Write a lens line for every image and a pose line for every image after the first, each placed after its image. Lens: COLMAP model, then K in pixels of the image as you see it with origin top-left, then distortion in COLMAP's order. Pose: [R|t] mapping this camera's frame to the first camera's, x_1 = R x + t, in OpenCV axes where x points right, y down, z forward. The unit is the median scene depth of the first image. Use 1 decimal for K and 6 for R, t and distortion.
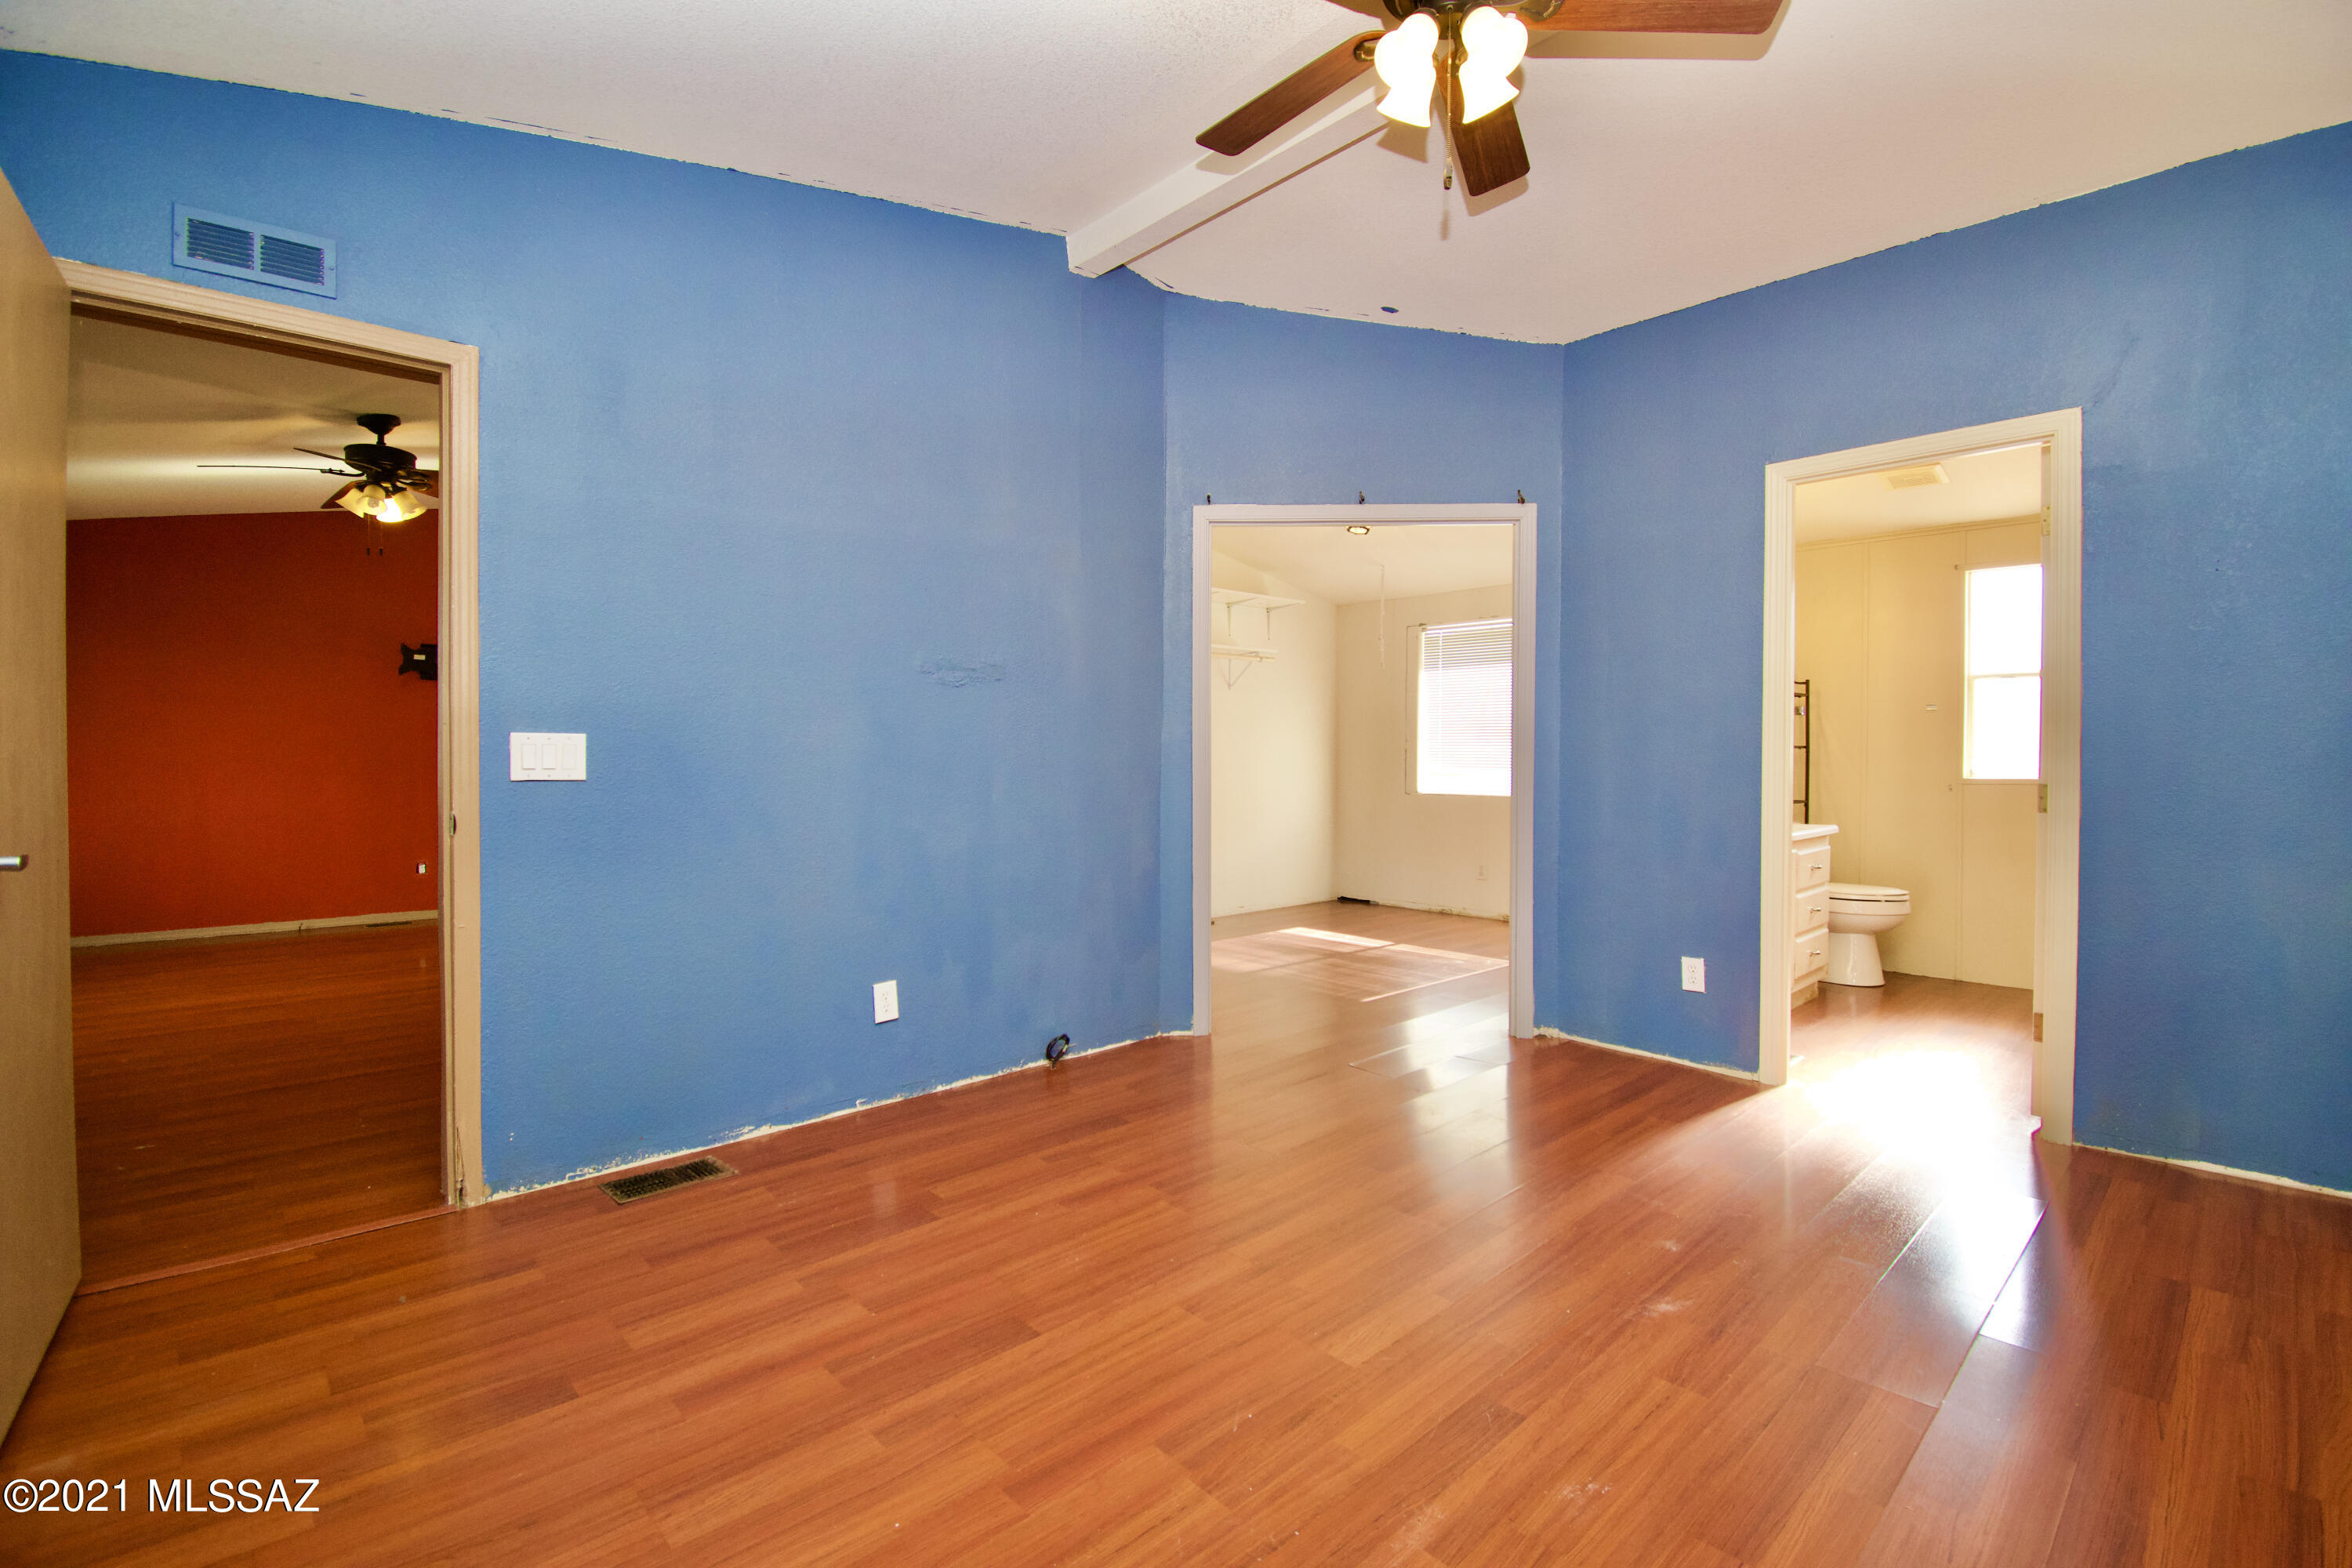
lens RADIAL K [[1039.1, 0, 1190.8], [0, 1039.1, 773.2], [0, 0, 1]] dist [0.018150, -0.025154]
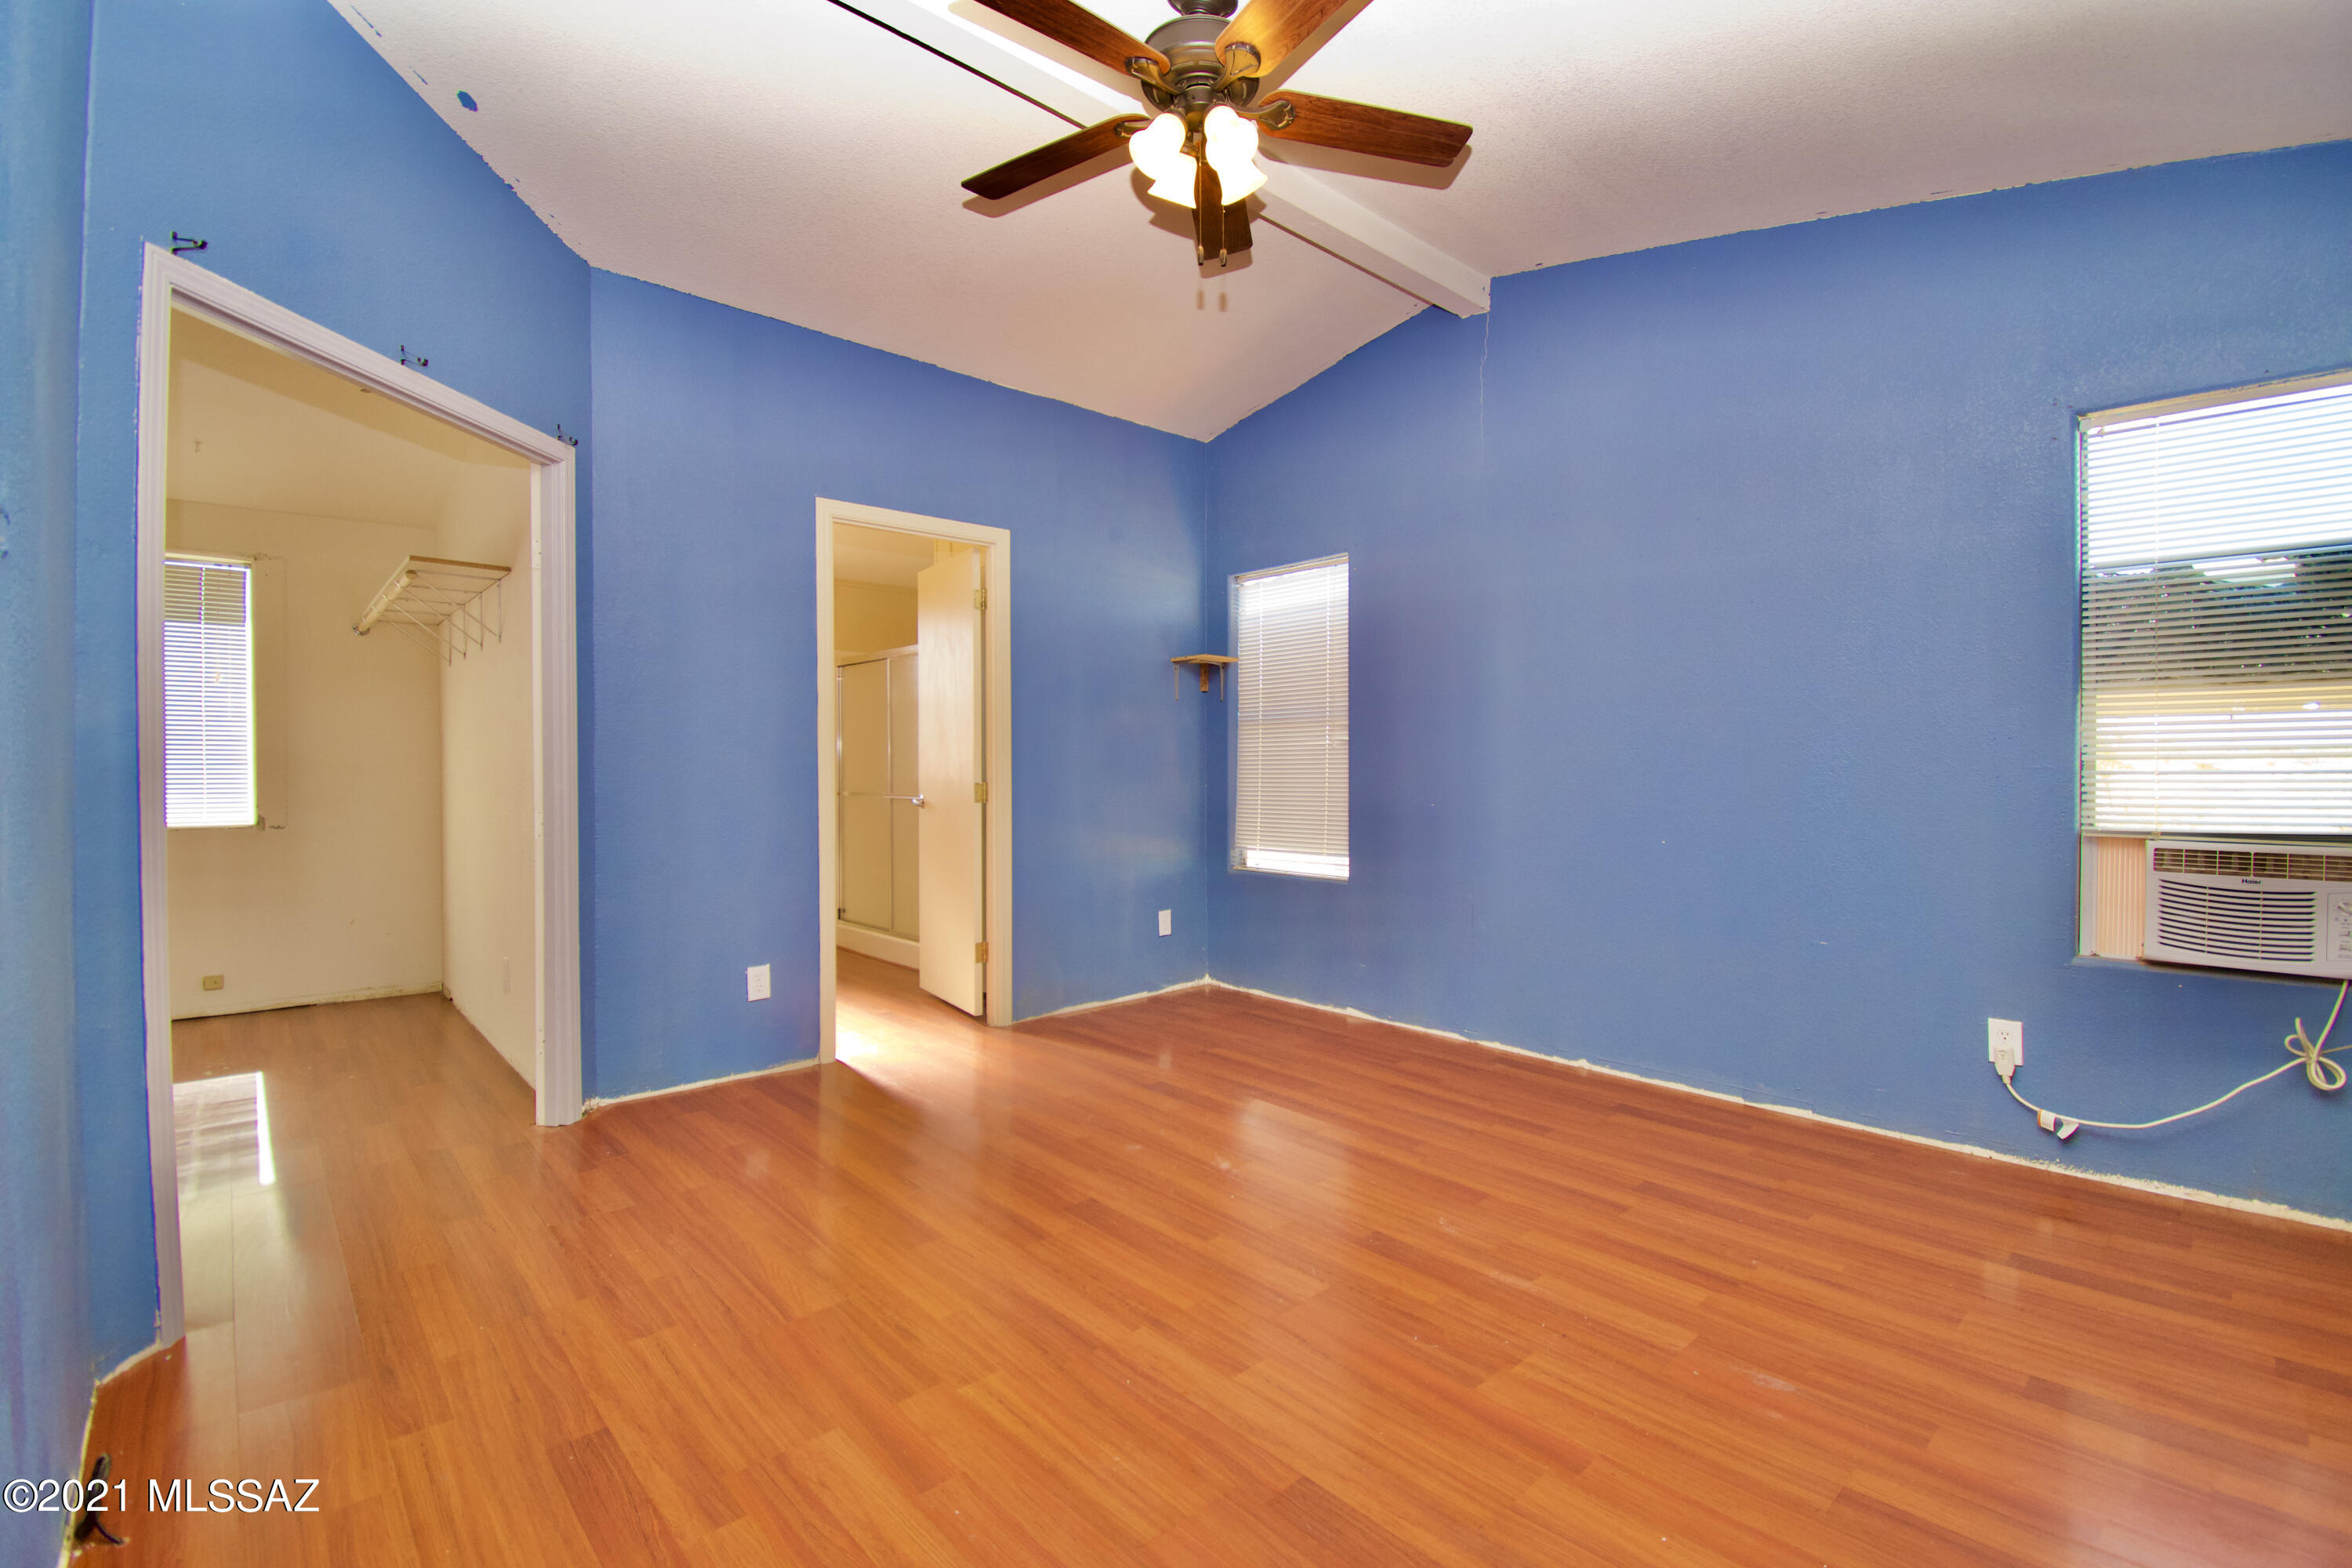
lens RADIAL K [[1039.1, 0, 1190.8], [0, 1039.1, 773.2], [0, 0, 1]] dist [0.018150, -0.025154]
pose [[0.009621, -0.009855, 0.999905, -0.622782], [0.018716, 0.999778, 0.009673, -0.011289], [-0.999779, 0.018621, 0.009803, 0.702674]]
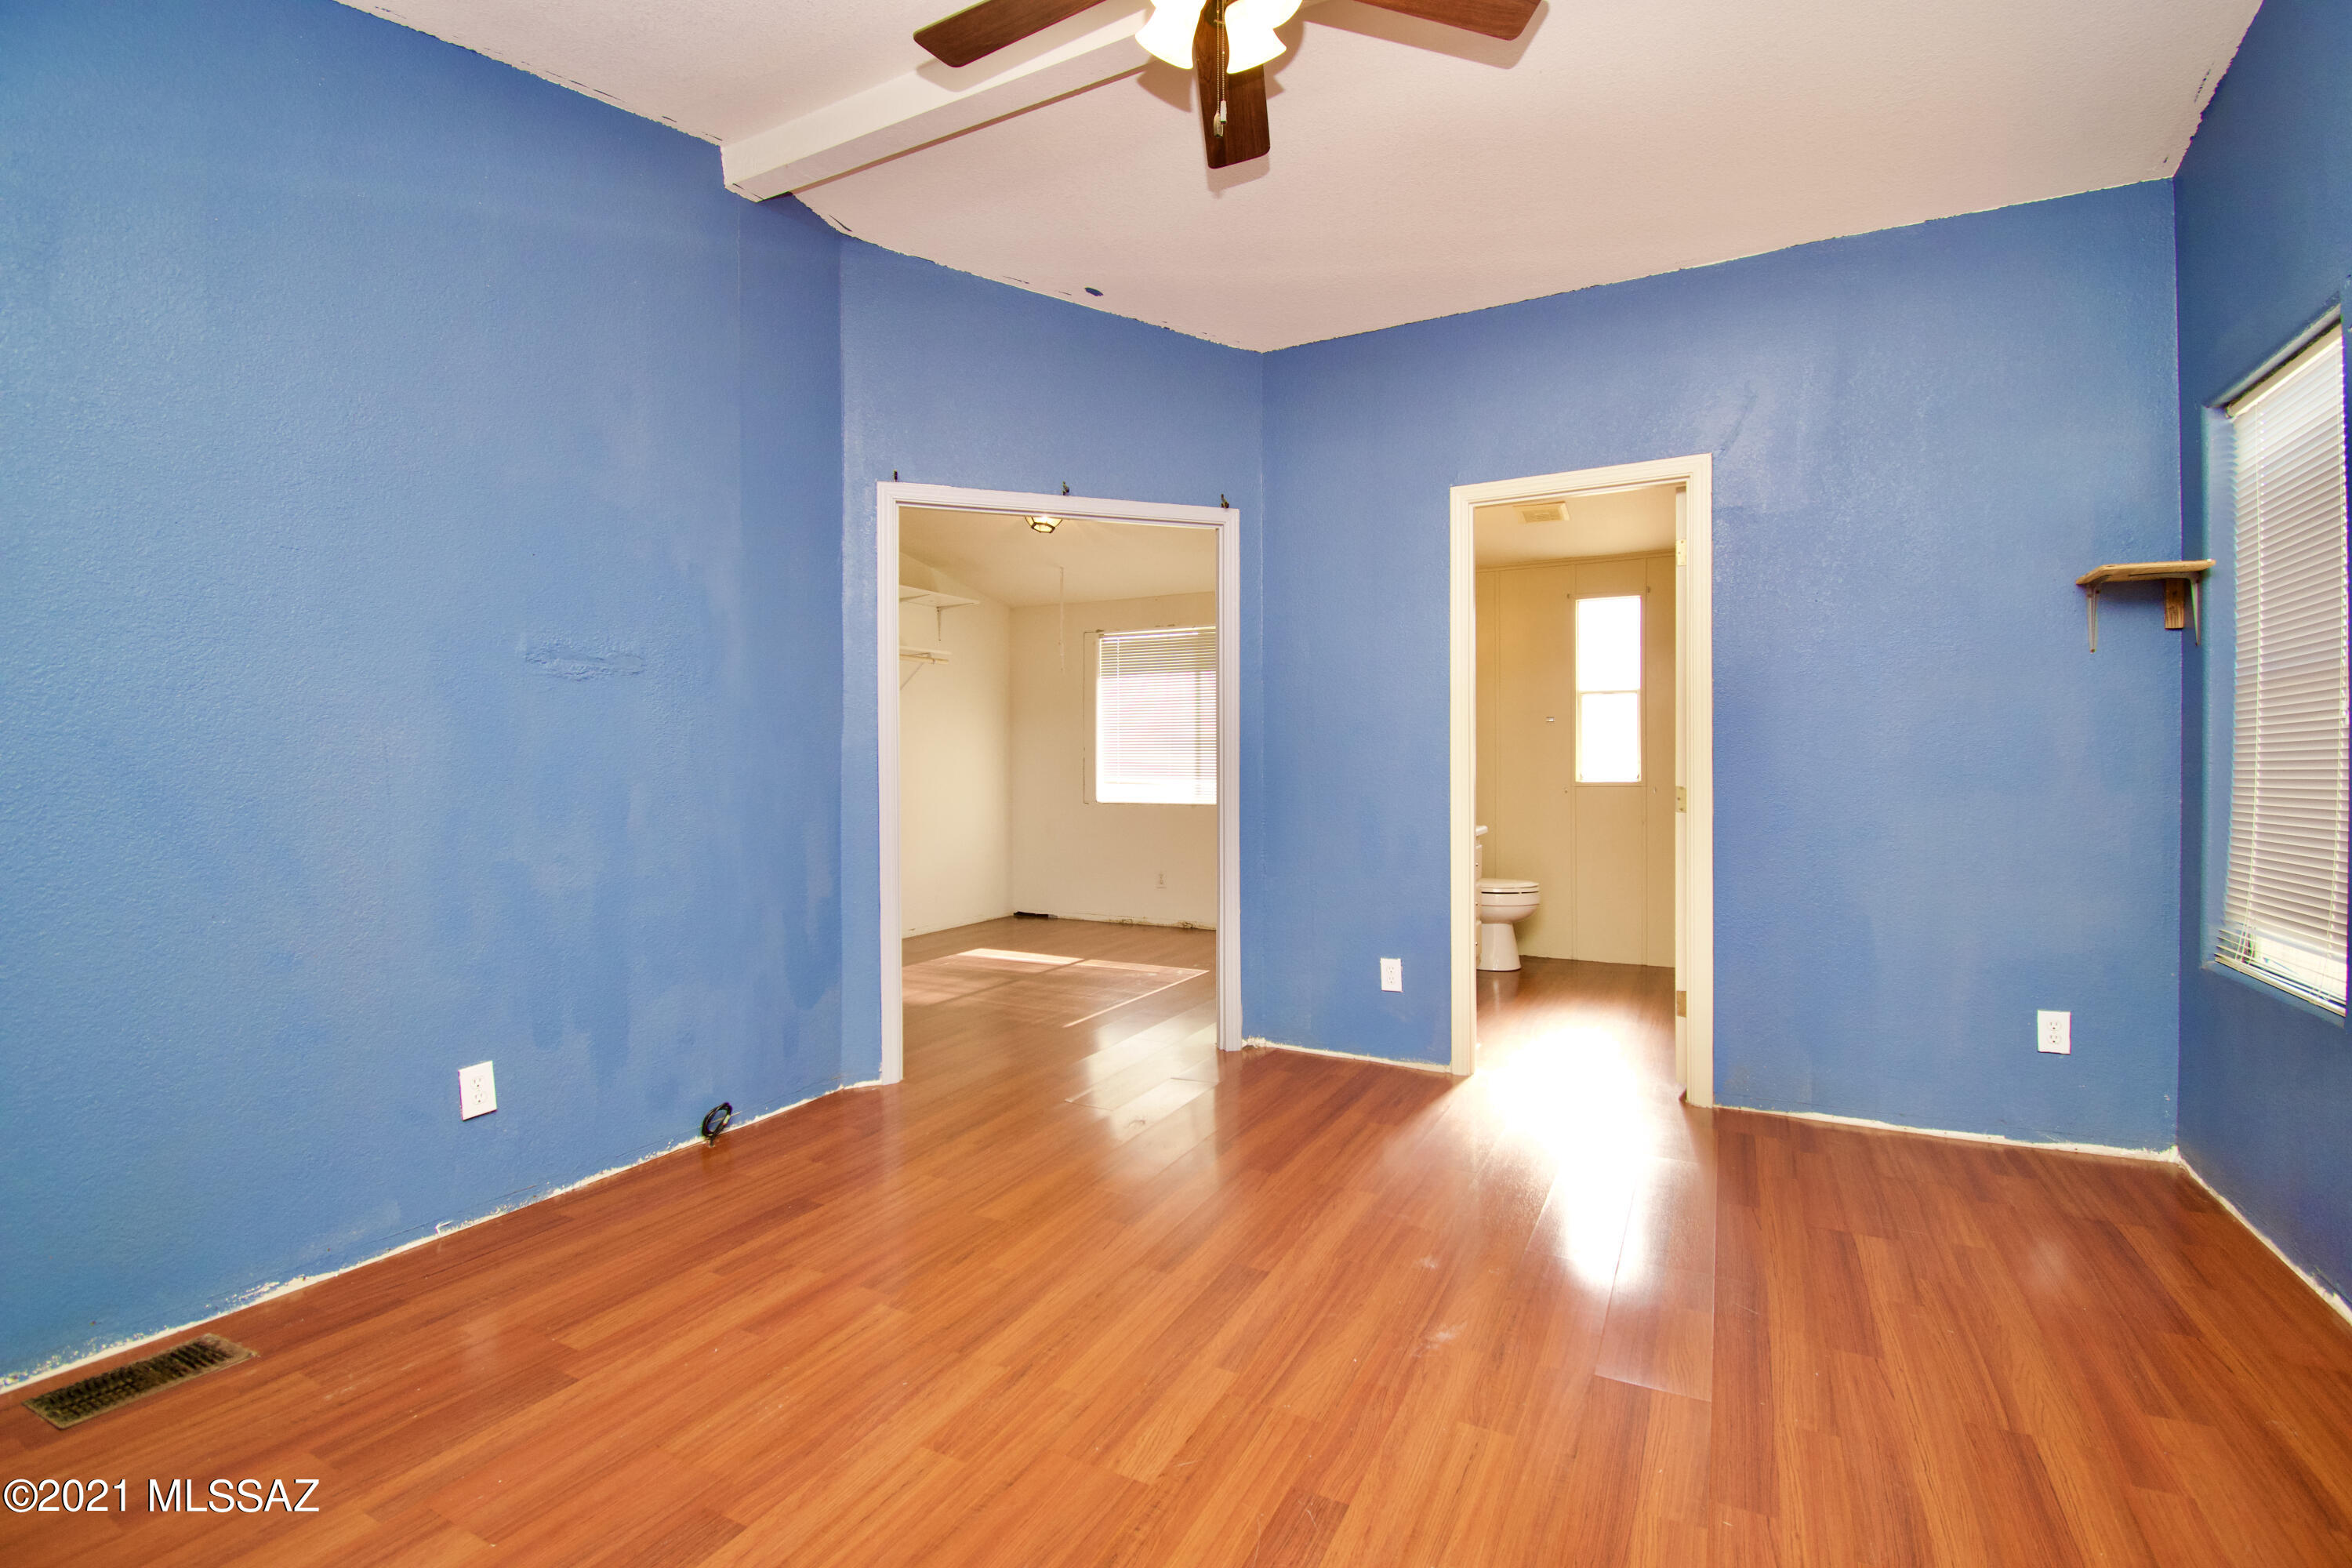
lens RADIAL K [[1039.1, 0, 1190.8], [0, 1039.1, 773.2], [0, 0, 1]] dist [0.018150, -0.025154]
pose [[0.943435, -0.008073, 0.331460, -0.055479], [0.010858, 0.999920, -0.006554, -0.002646], [-0.331381, 0.009782, 0.943446, 0.112355]]
